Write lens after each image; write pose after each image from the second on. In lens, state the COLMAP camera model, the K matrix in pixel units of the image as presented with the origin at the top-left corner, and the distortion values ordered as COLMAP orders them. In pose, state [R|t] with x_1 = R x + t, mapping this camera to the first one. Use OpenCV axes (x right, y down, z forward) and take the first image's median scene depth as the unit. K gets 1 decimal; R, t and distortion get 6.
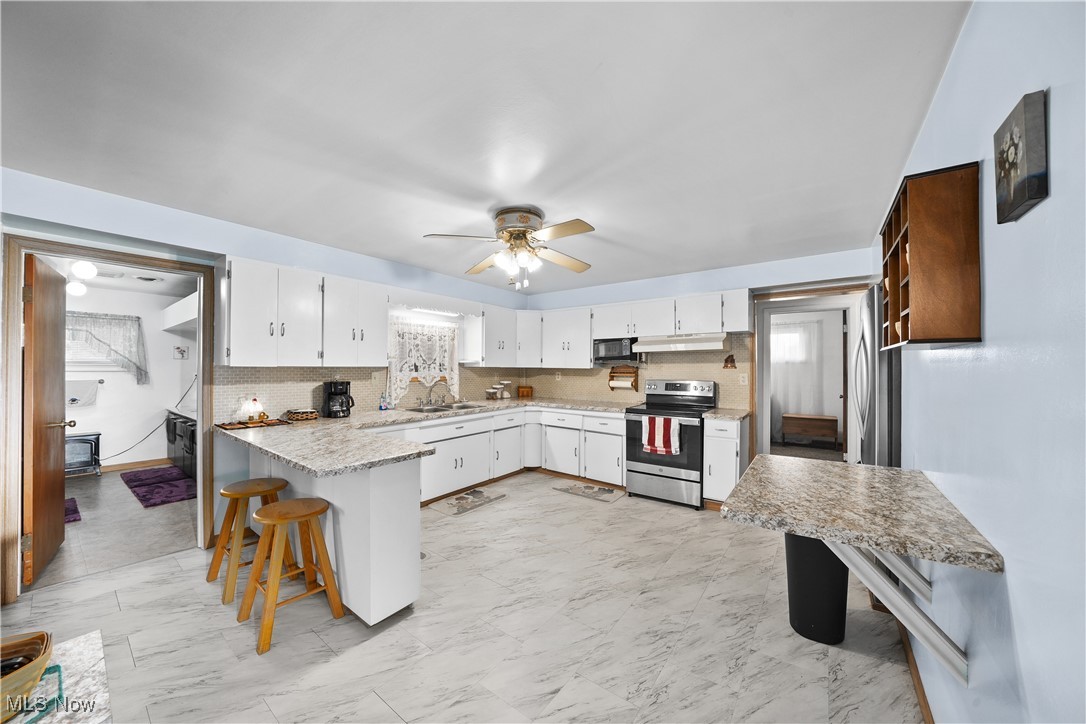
lens RADIAL K [[398.8, 0, 546.3], [0, 398.8, 373.6], [0, 0, 1]] dist [0.000645, 0.000054]
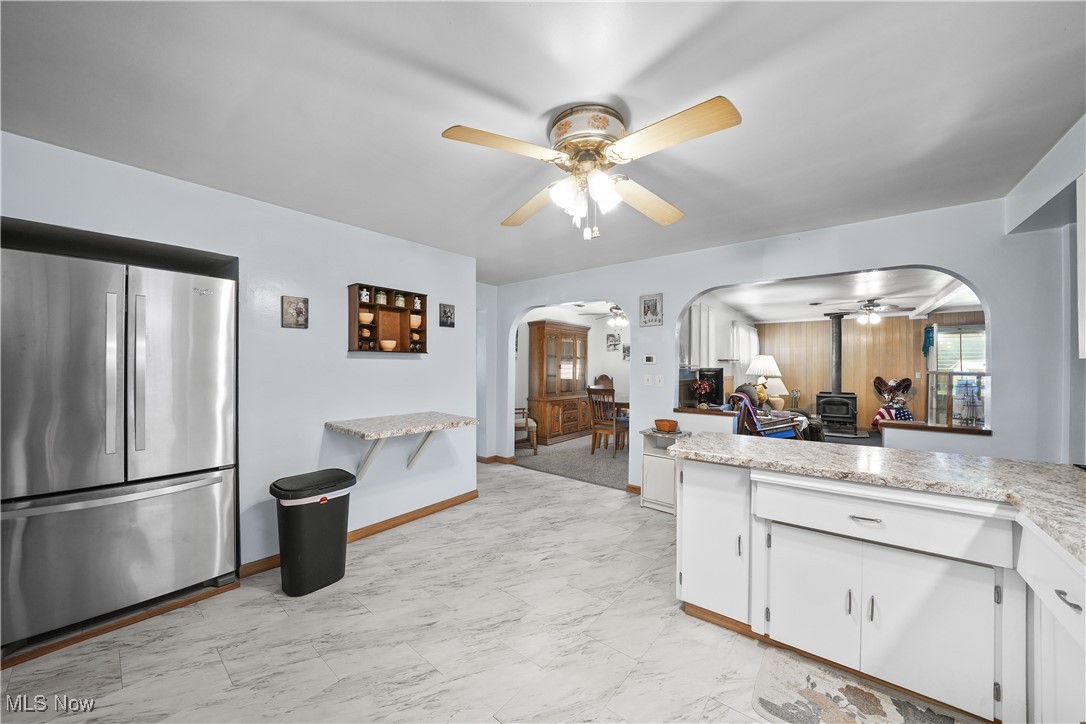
lens RADIAL K [[380.5, 0, 543.0], [0, 380.5, 362.0], [0, 0, 1]] dist [0.000208, 0.000009]
pose [[-0.998672, -0.001010, 0.051514, -0.035773], [-0.000699, 0.999981, 0.006070, -0.014555], [-0.051519, 0.006026, -0.998654, 1.811345]]
